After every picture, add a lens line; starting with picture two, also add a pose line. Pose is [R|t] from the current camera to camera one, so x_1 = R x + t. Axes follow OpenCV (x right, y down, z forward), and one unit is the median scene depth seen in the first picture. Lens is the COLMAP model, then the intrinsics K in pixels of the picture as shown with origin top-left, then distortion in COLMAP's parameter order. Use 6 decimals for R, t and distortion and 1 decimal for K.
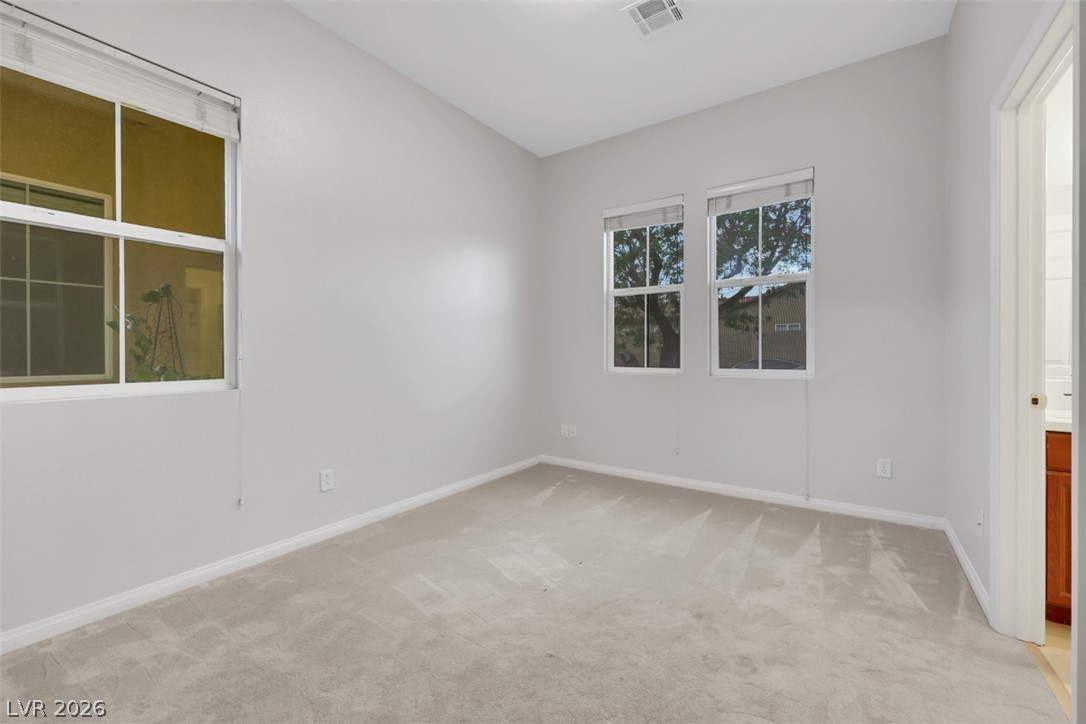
lens RADIAL K [[443.6, 0, 542.0], [0, 443.6, 354.7], [0, 0, 1]] dist [-0.000803, 0.000033]
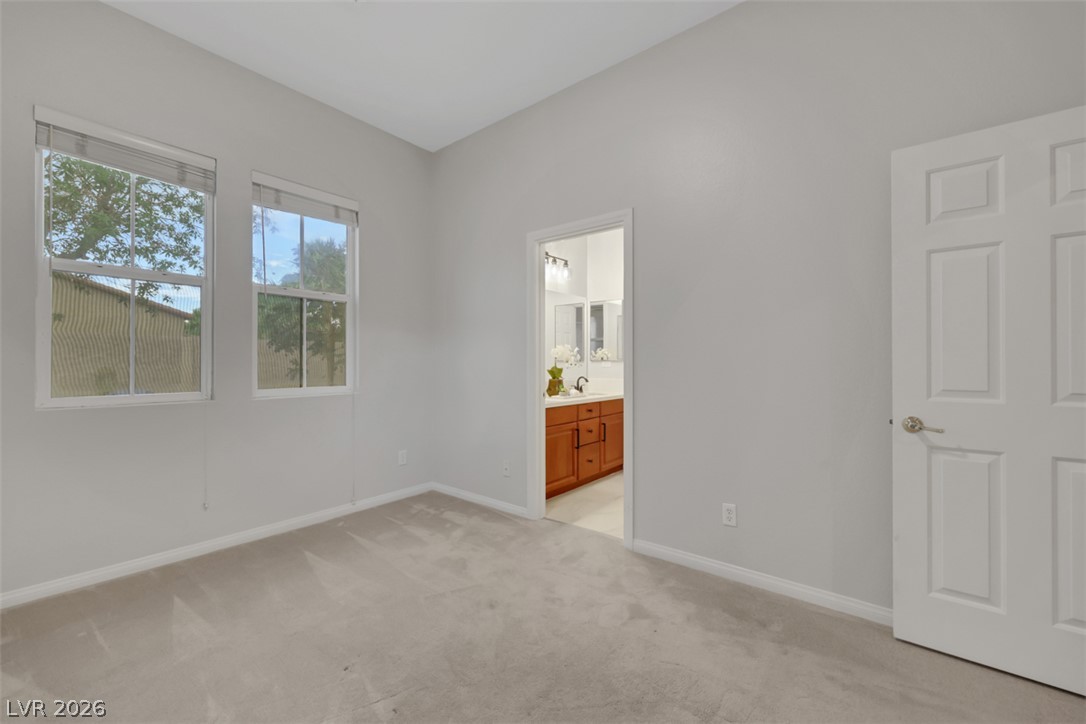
lens RADIAL K [[443.6, 0, 542.0], [0, 443.6, 362.1], [0, 0, 1]] dist [-0.000803, 0.000033]
pose [[0.060847, -0.001284, 0.998146, -0.485439], [-0.000327, 0.999999, 0.001307, -0.025000], [-0.998147, -0.000406, 0.060846, 0.501436]]
